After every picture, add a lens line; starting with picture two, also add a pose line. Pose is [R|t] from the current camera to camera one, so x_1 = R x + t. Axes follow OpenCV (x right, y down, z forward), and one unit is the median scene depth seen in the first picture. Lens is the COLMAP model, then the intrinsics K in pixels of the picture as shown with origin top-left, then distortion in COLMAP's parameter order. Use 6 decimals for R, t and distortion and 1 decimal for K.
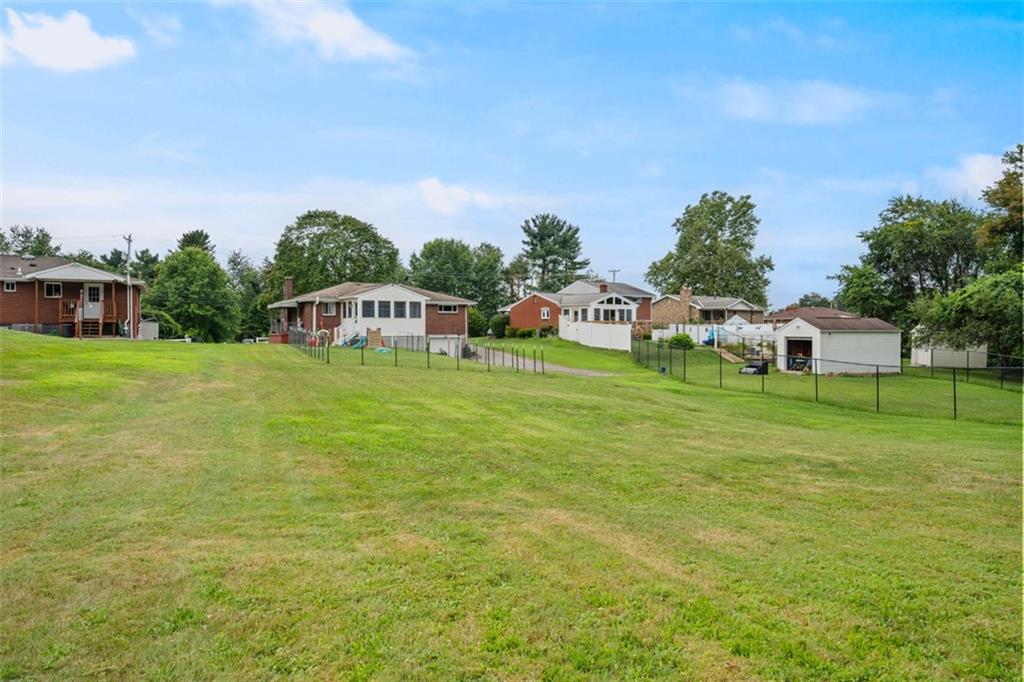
lens RADIAL K [[684.1, 0, 508.9], [0, 684.1, 340.0], [0, 0, 1]] dist [-0.003365, 0.001255]
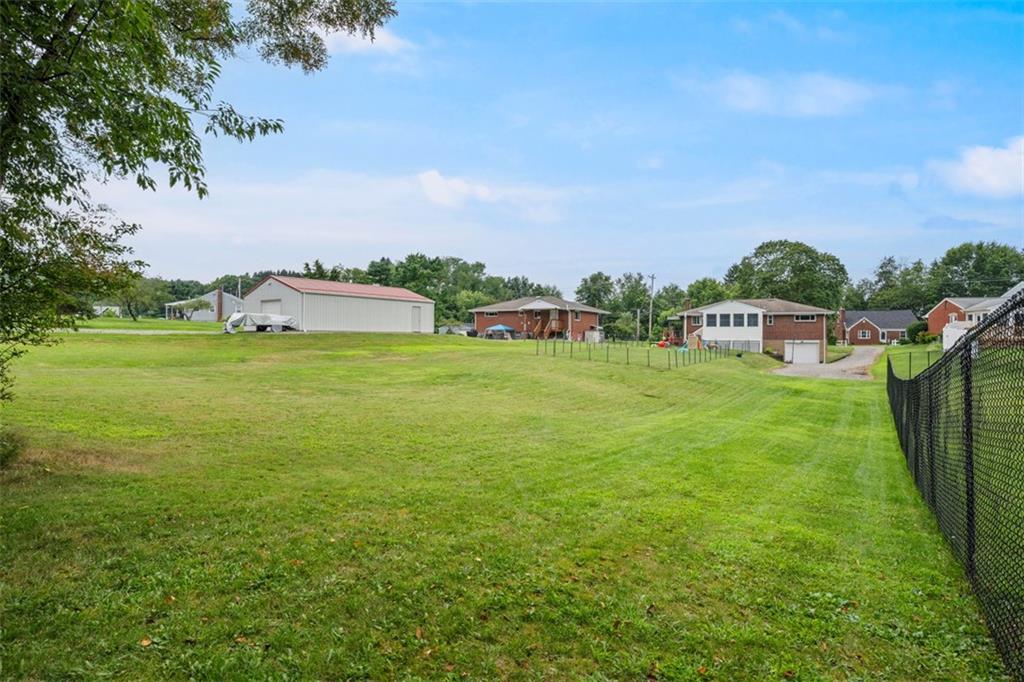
lens RADIAL K [[542.7, 0, 518.4], [0, 542.7, 339.2], [0, 0, 1]] dist [-0.001403, 0.000263]
pose [[0.574468, 0.006652, -0.818500, 0.336084], [-0.014133, 0.999899, -0.001794, -0.000878], [0.818405, 0.012598, 0.574503, 0.061509]]
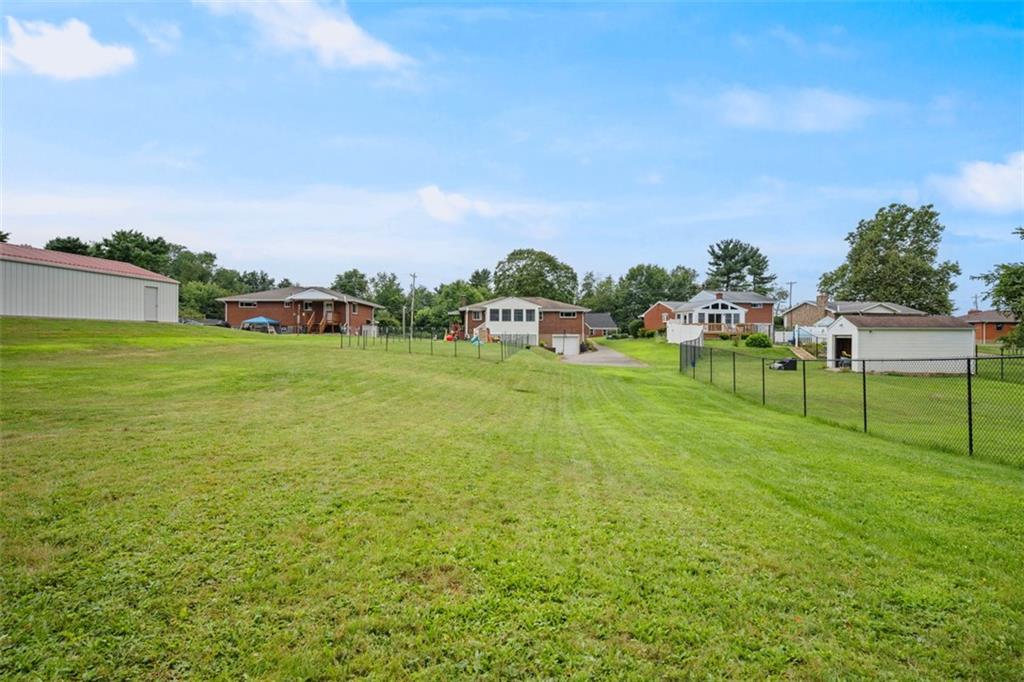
lens RADIAL K [[492.6, 0, 514.9], [0, 492.6, 335.7], [0, 0, 1]] dist [0.002423, 0.000107]
pose [[0.895336, 0.002801, -0.445382, 0.212126], [-0.009535, 0.999872, -0.012879, 0.007290], [0.445288, 0.015778, 0.895248, 0.086642]]
